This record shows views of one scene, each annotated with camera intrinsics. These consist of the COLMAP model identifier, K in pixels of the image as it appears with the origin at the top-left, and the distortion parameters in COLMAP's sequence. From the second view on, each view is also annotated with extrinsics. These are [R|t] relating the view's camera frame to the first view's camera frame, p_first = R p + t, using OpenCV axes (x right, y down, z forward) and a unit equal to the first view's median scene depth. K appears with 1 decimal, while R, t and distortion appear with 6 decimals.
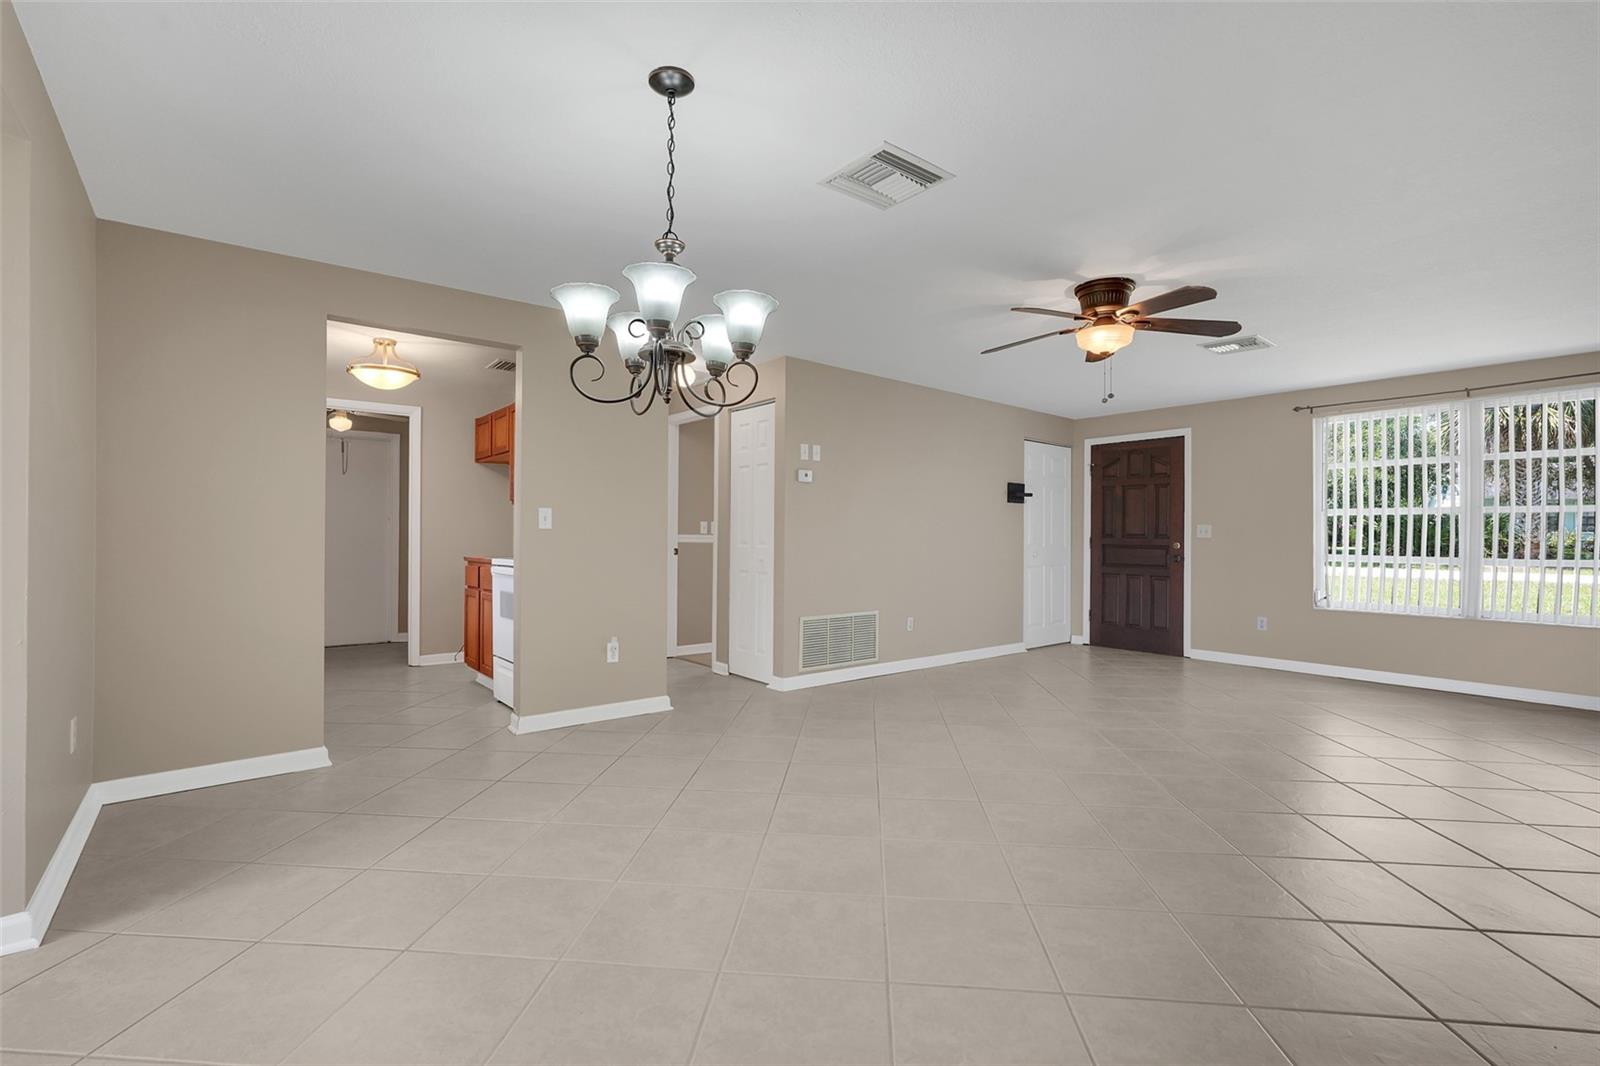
lens RADIAL K [[713.6, 0, 814.2], [0, 713.6, 535.4], [0, 0, 1]] dist [0.000955, 0.003321]
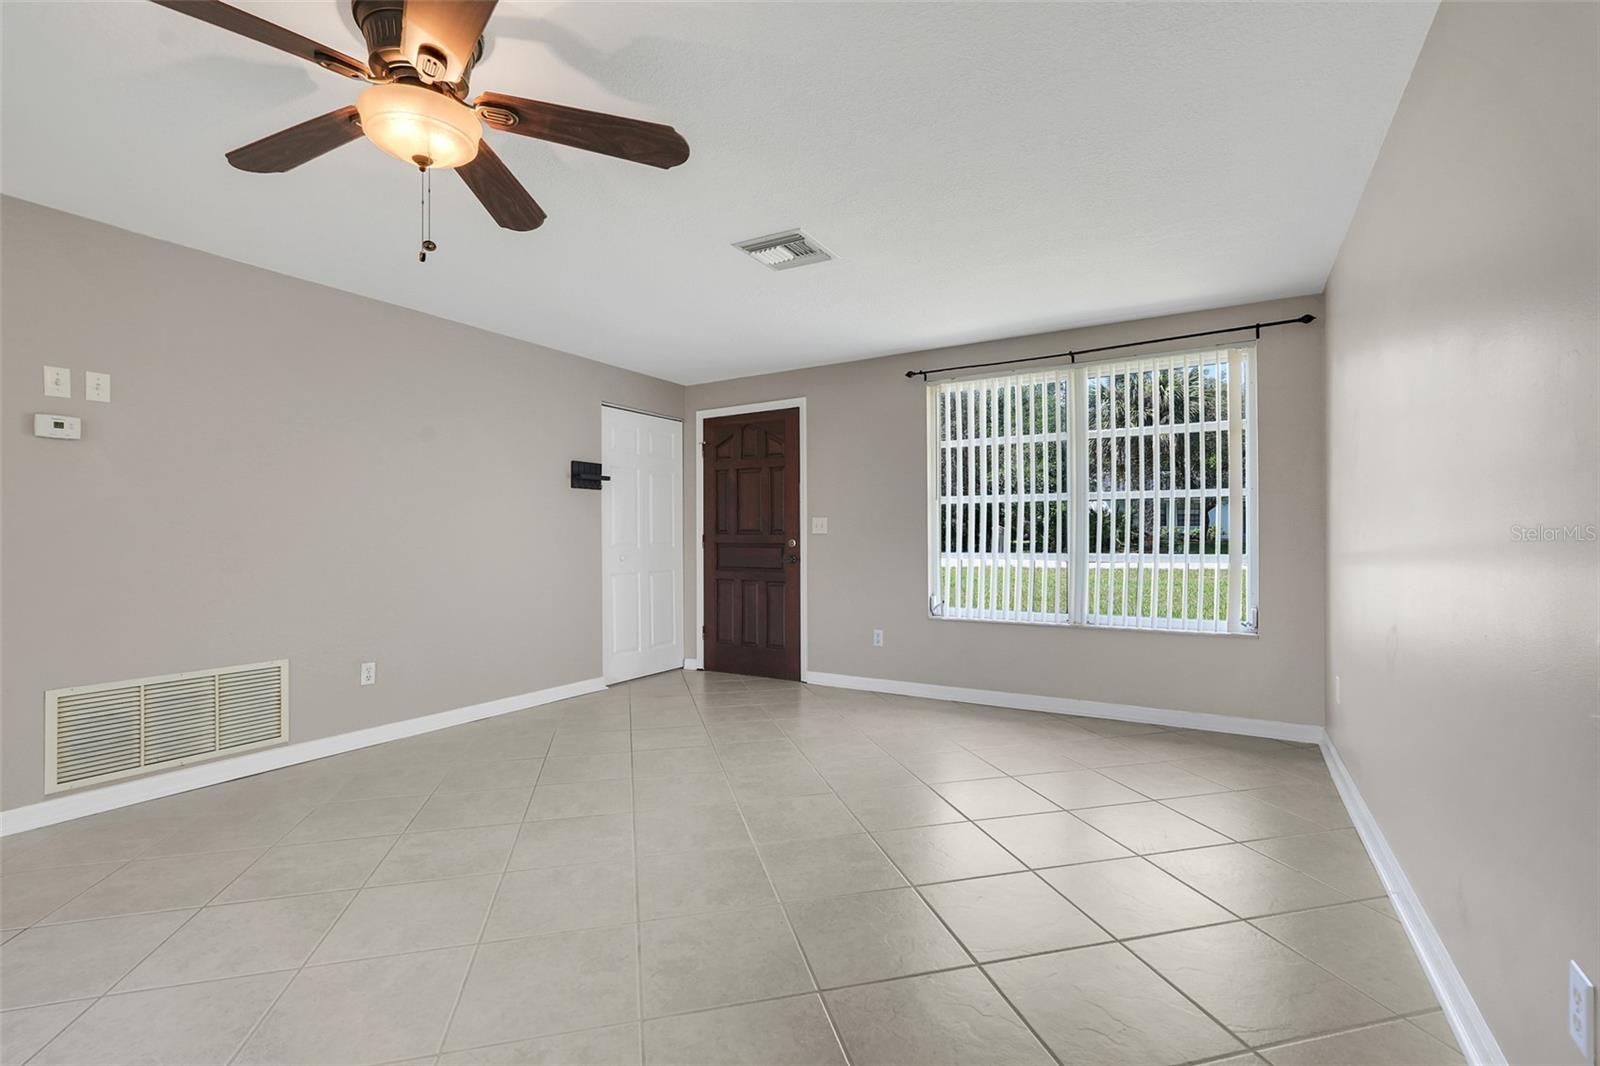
lens RADIAL K [[713.6, 0, 802.2], [0, 713.6, 536.9], [0, 0, 1]] dist [0.000955, 0.003321]
pose [[0.946361, -0.013709, 0.322820, 0.257822], [0.012627, 0.999905, 0.005447, 0.002842], [-0.322864, -0.001079, 0.946445, 0.234370]]
